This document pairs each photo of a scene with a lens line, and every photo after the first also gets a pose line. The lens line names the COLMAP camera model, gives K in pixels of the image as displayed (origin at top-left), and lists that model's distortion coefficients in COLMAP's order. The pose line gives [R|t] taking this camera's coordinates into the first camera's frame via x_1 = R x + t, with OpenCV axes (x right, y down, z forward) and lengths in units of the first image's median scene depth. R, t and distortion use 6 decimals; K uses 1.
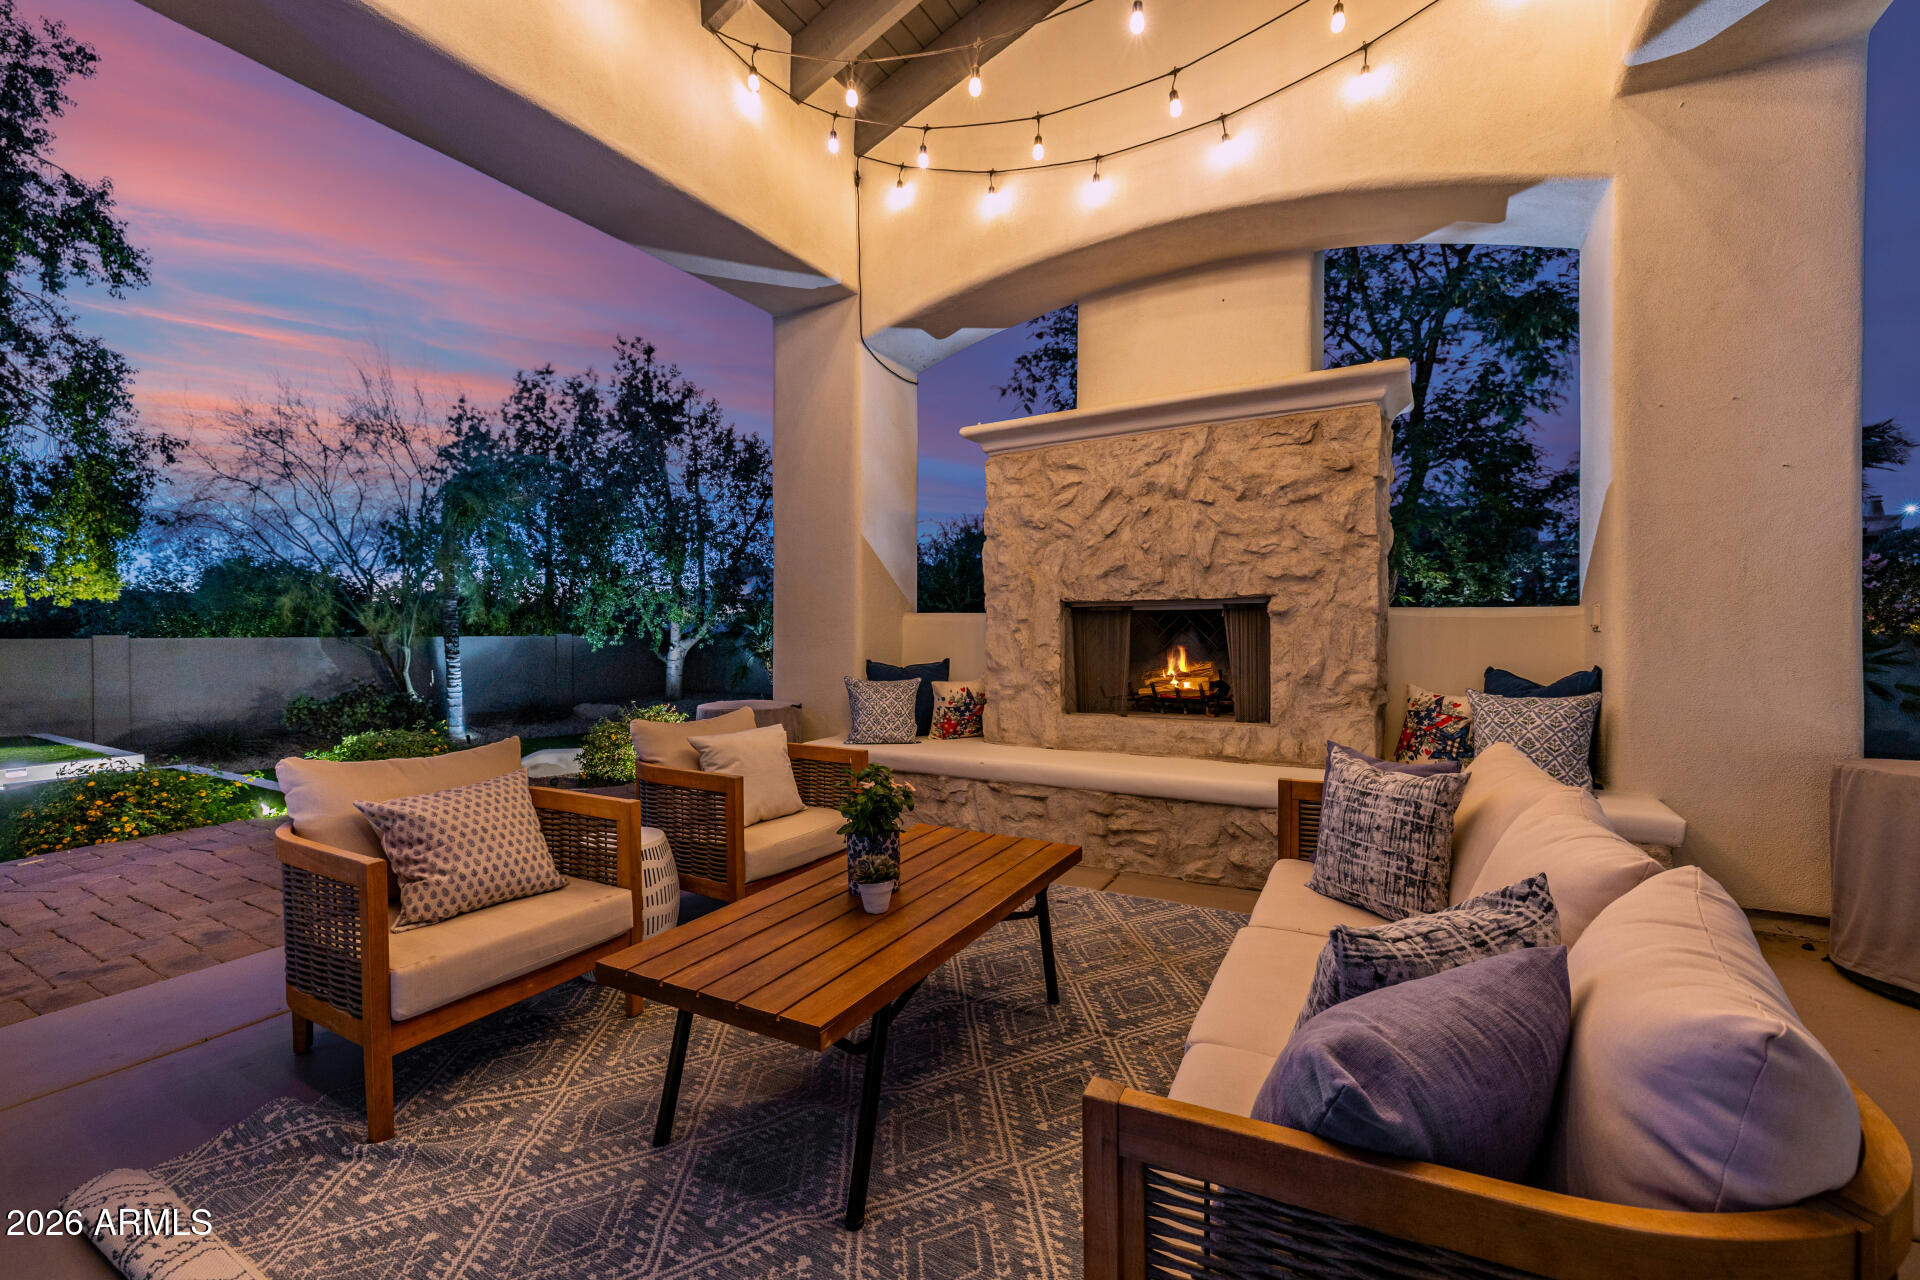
lens RADIAL K [[793.8, 0, 959.8], [0, 793.8, 636.0], [0, 0, 1]] dist [-0.003234, -0.000290]
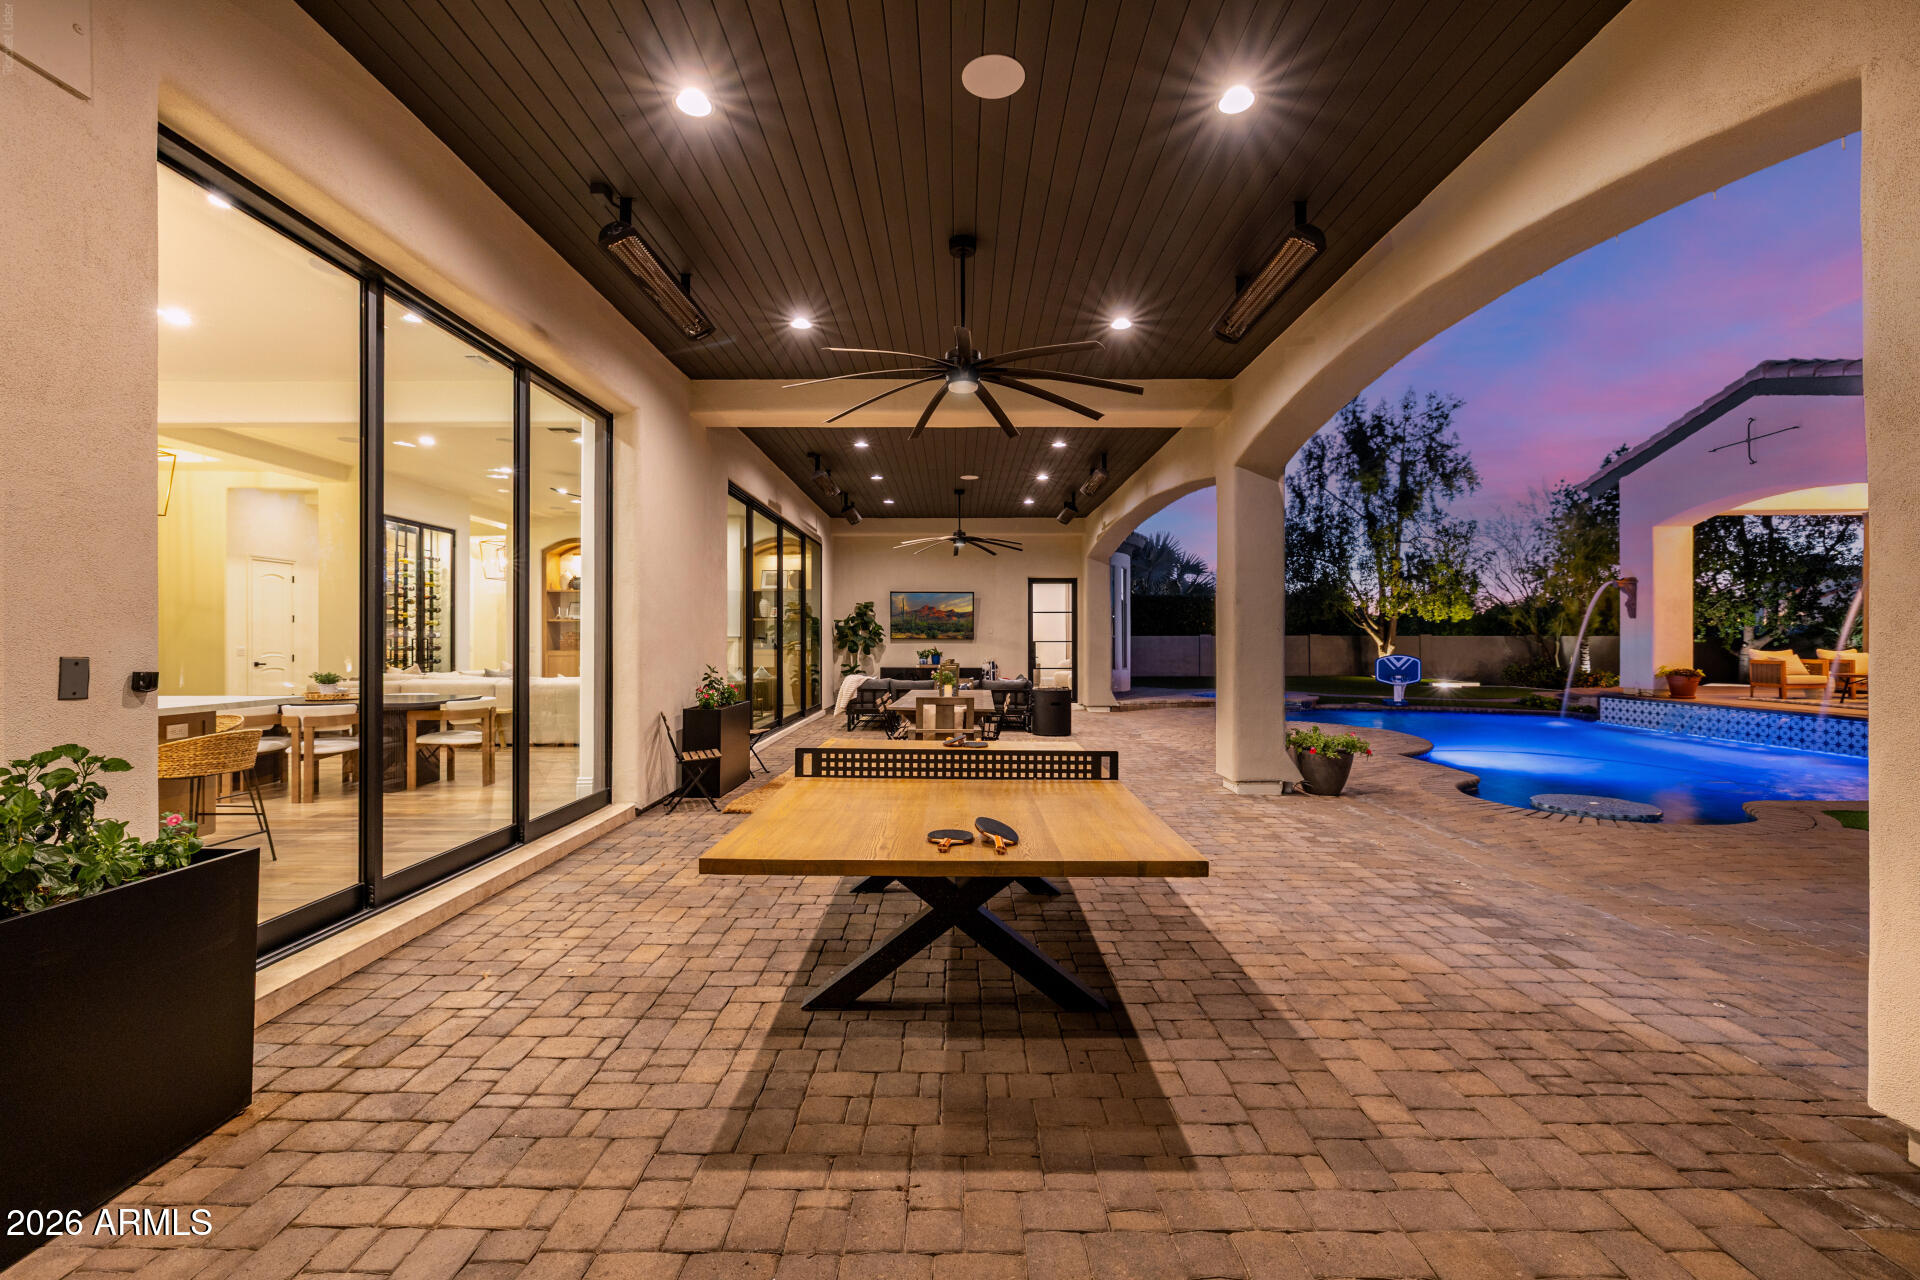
lens RADIAL K [[793.8, 0, 957.8], [0, 793.8, 639.4], [0, 0, 1]] dist [-0.003234, -0.000290]
pose [[0.470280, 0.002530, -0.882514, 0.186375], [-0.008147, 0.999966, -0.001475, 0.017597], [0.882480, 0.007884, 0.470284, -0.787152]]
